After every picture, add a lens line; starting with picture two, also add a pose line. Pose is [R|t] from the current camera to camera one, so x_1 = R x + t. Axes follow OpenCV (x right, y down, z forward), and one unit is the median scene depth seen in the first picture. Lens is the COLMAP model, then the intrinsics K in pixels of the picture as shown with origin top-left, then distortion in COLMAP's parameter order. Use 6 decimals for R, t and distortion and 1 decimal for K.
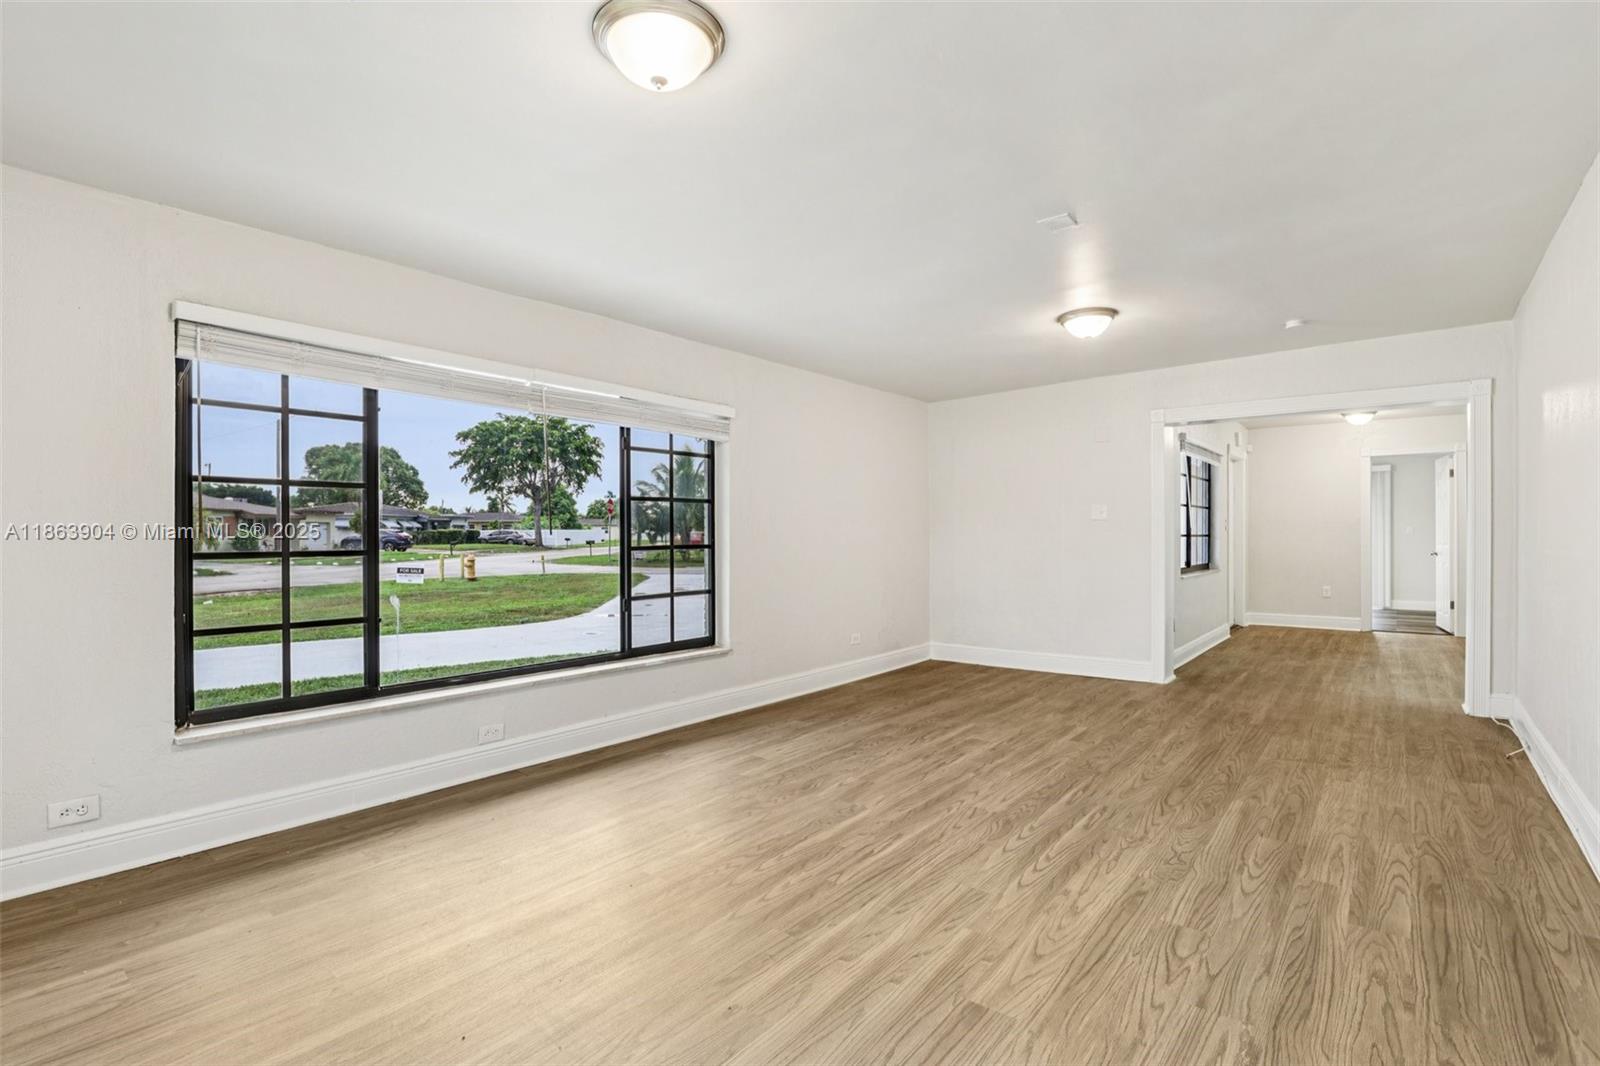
lens RADIAL K [[761.2, 0, 809.6], [0, 761.2, 530.6], [0, 0, 1]] dist [-0.026538, 0.005318]
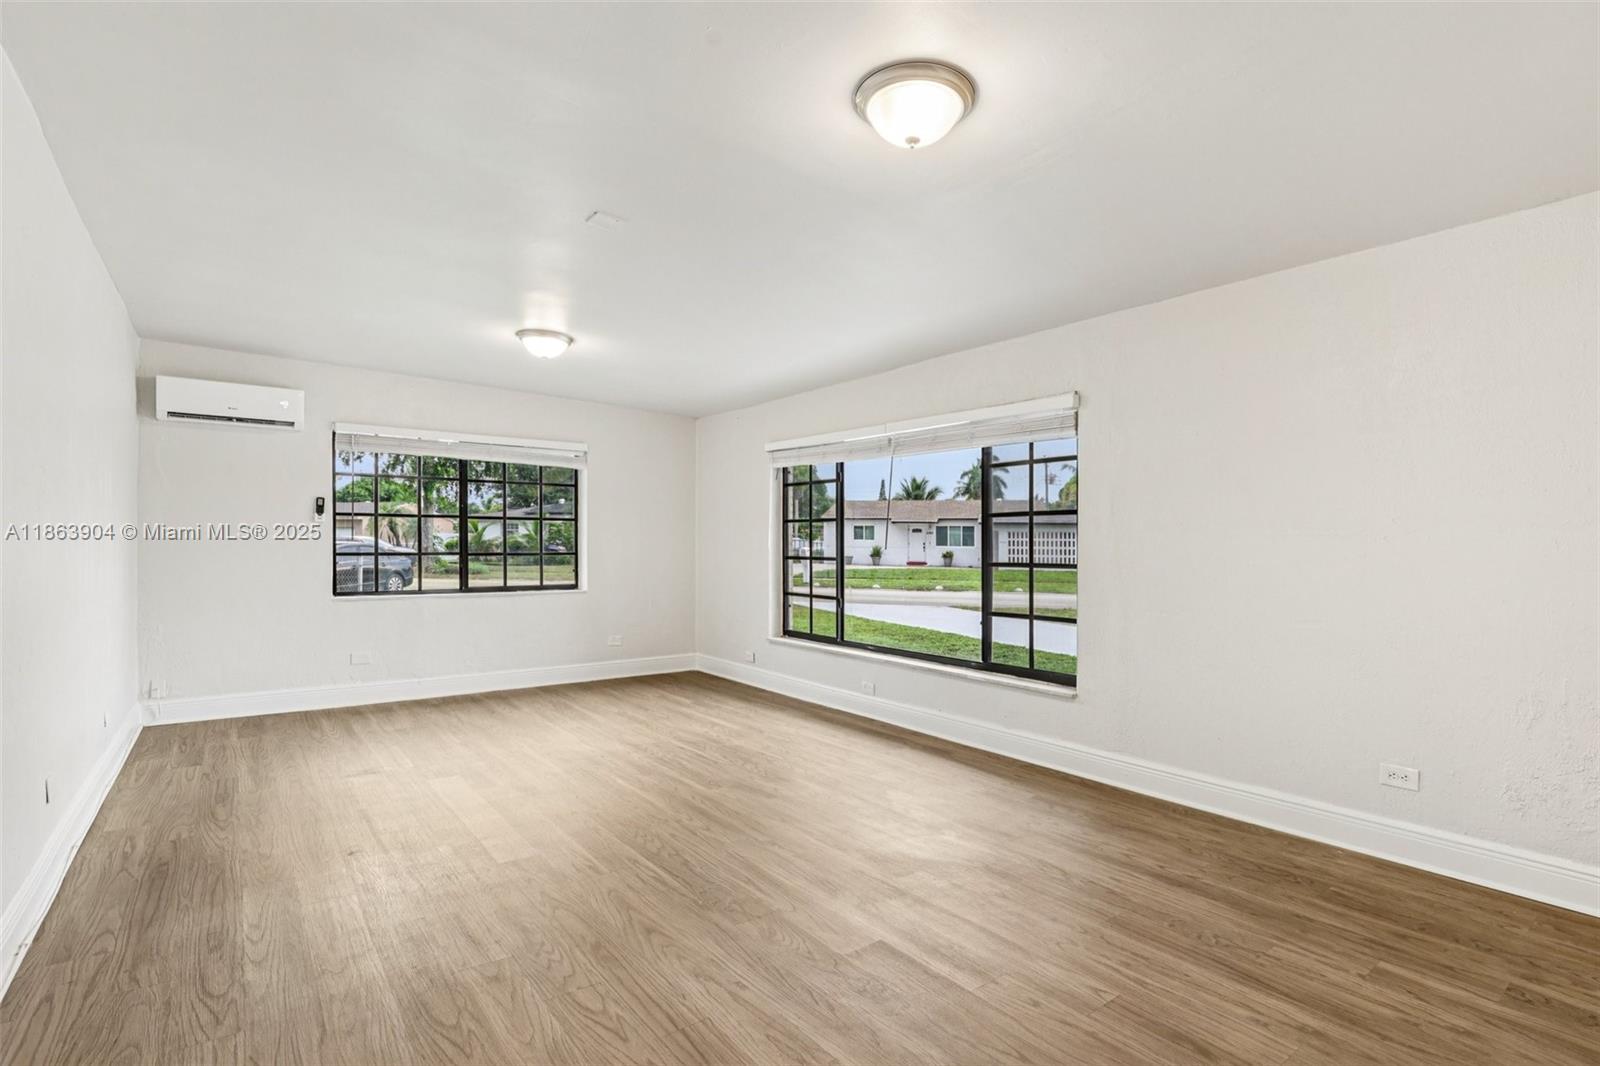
lens RADIAL K [[761.2, 0, 814.9], [0, 761.2, 569.0], [0, 0, 1]] dist [-0.026538, 0.005318]
pose [[-0.240590, 0.026694, -0.970260, 1.098589], [-0.003722, 0.999589, 0.028424, 0.001897], [0.970620, 0.010450, -0.240391, 1.375824]]
